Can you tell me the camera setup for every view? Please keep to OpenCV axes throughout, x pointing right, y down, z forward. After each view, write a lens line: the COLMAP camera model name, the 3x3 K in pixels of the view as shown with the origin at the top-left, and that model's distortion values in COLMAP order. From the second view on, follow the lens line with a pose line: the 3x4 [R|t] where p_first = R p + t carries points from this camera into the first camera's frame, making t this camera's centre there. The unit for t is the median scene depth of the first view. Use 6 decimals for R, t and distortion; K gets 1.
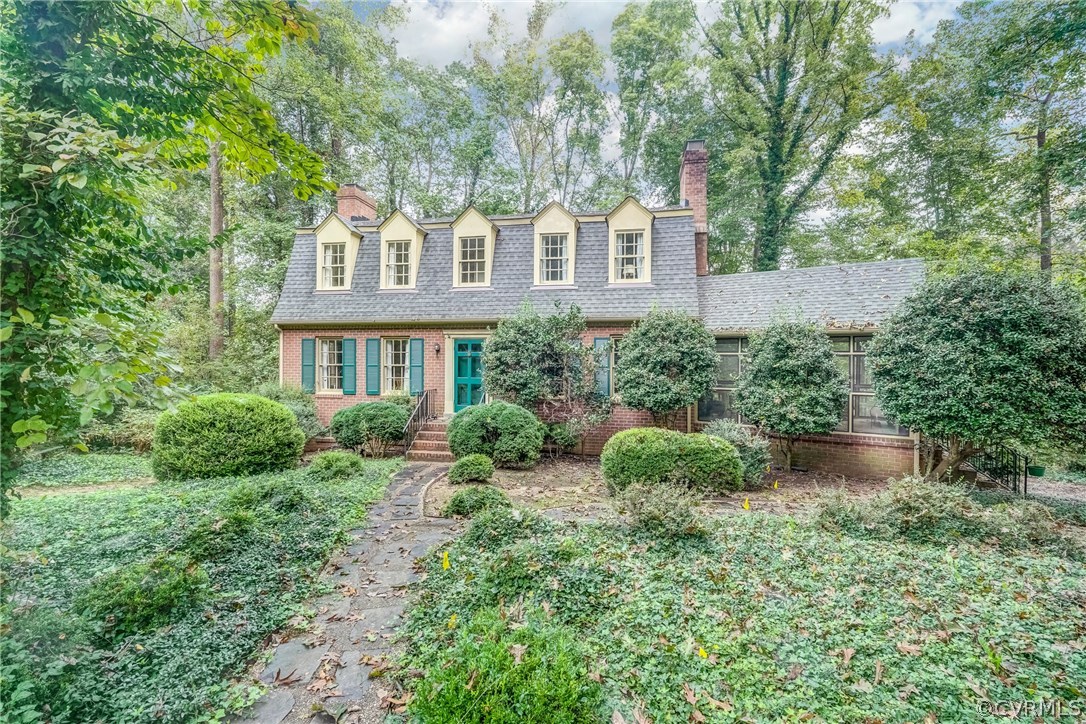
lens RADIAL K [[496.9, 0, 538.3], [0, 496.9, 344.4], [0, 0, 1]] dist [-0.000753, 0.000188]
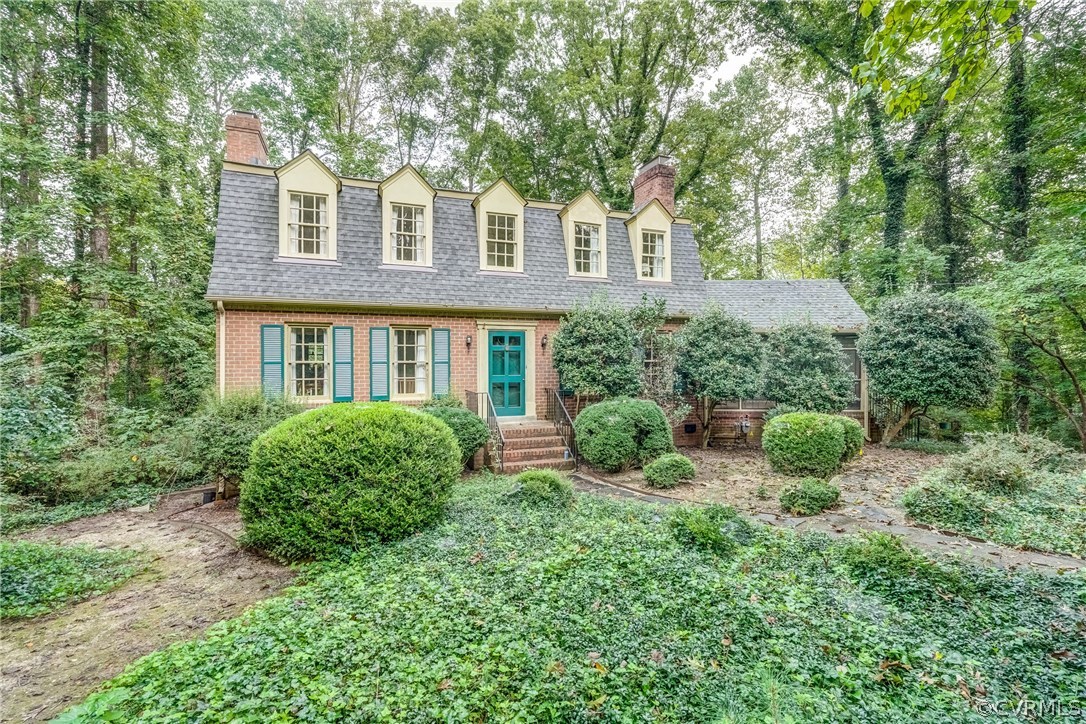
lens RADIAL K [[587.4, 0, 543.2], [0, 587.4, 332.9], [0, 0, 1]] dist [-0.001550, -0.000049]
pose [[0.811793, 0.019265, 0.583627, -0.666389], [-0.016025, 0.999814, -0.010713, 0.002800], [-0.583725, -0.000655, 0.811951, 0.115329]]
